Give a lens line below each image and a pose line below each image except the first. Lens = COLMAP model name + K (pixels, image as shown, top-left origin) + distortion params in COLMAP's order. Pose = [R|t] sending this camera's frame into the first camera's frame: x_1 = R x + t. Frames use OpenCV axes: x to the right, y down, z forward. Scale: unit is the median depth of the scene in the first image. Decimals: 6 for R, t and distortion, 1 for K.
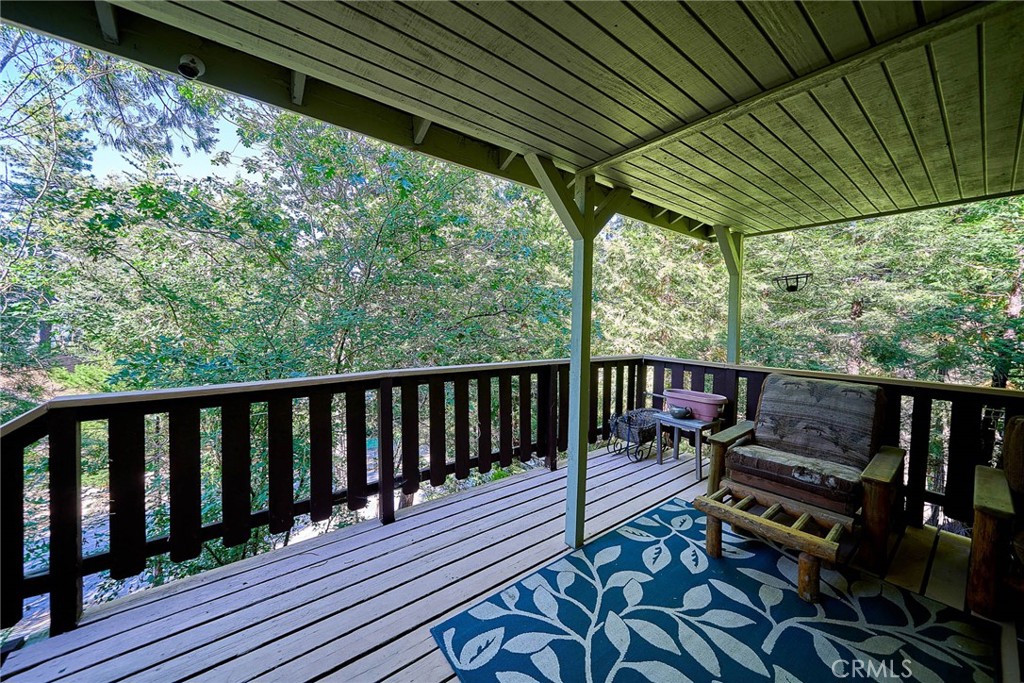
lens RADIAL K [[362.2, 0, 520.6], [0, 362.2, 339.7], [0, 0, 1]] dist [-0.001738, -0.000359]
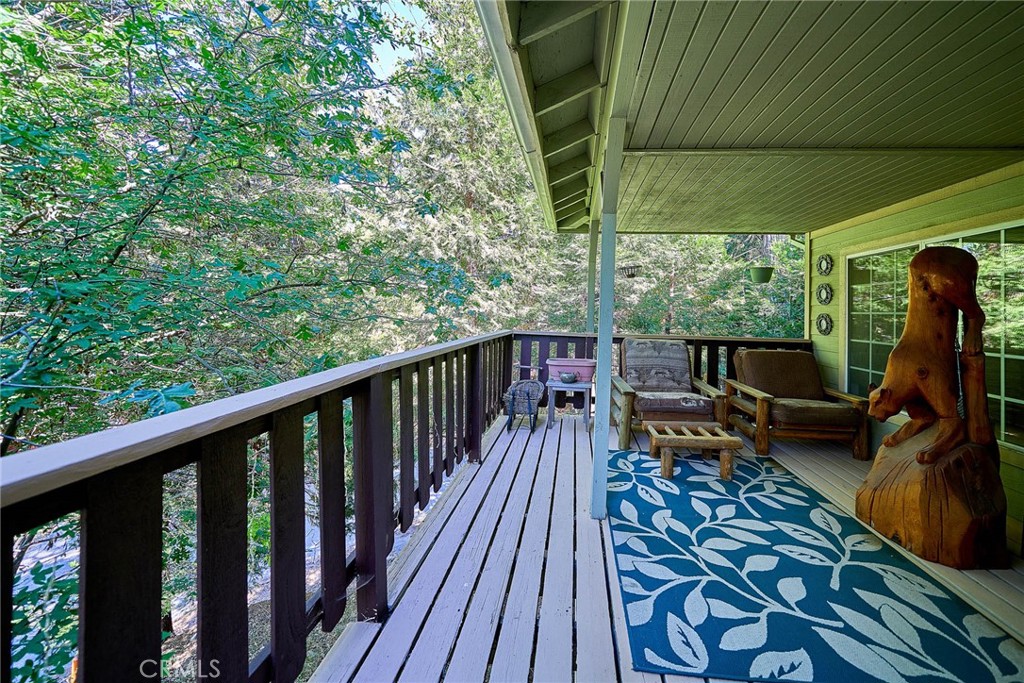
lens RADIAL K [[362.2, 0, 548.9], [0, 362.2, 310.9], [0, 0, 1]] dist [-0.001738, -0.000359]
pose [[0.686285, -0.007883, 0.727290, -0.808910], [0.029283, 0.999430, -0.016798, 0.012696], [-0.726743, 0.032825, 0.686125, 0.474822]]
